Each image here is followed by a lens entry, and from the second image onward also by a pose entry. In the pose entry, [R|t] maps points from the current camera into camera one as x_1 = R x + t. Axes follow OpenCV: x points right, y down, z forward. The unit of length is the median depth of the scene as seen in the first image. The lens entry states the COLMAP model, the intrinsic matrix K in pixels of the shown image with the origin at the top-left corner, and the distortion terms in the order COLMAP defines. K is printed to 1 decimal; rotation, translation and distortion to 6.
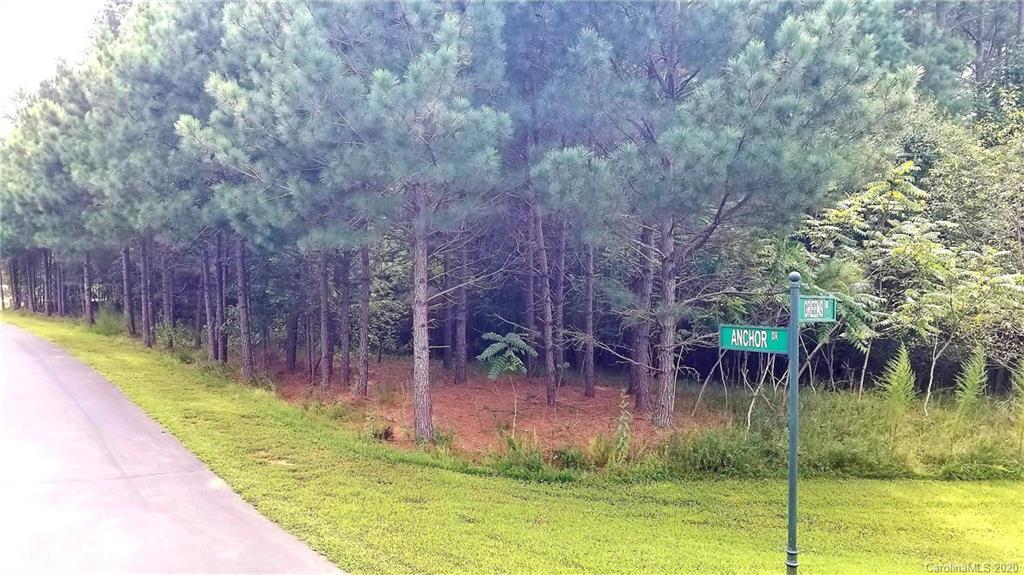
lens RADIAL K [[821.1, 0, 507.3], [0, 821.1, 274.5], [0, 0, 1]] dist [0.153290, -0.226898]
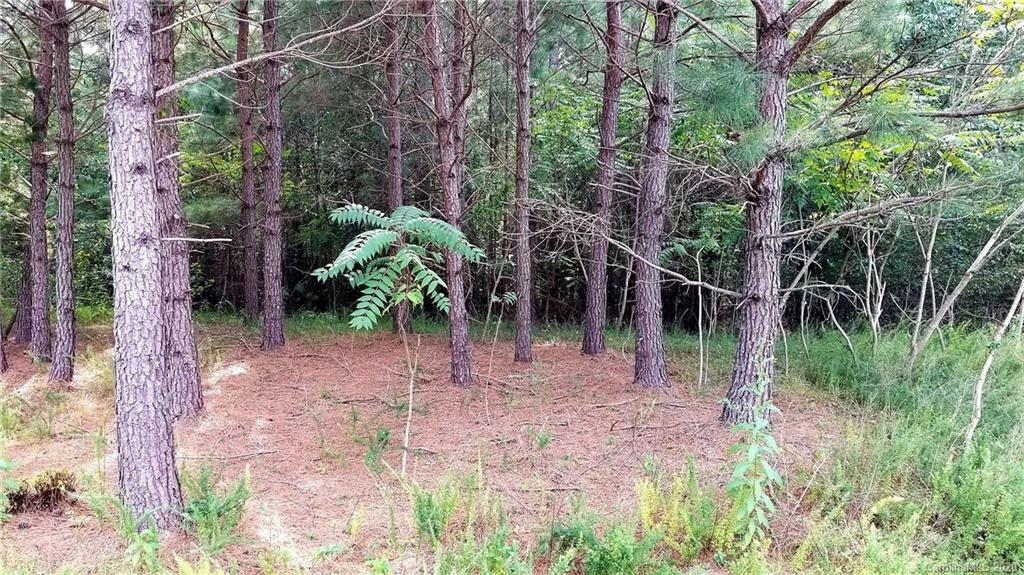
lens RADIAL K [[821.1, 0, 507.3], [0, 821.1, 274.5], [0, 0, 1]] dist [0.153290, -0.226898]
pose [[0.976656, -0.020064, 0.213869, -0.047565], [0.010531, 0.998903, 0.045619, 0.126166], [-0.214550, -0.042302, 0.975797, 0.915056]]
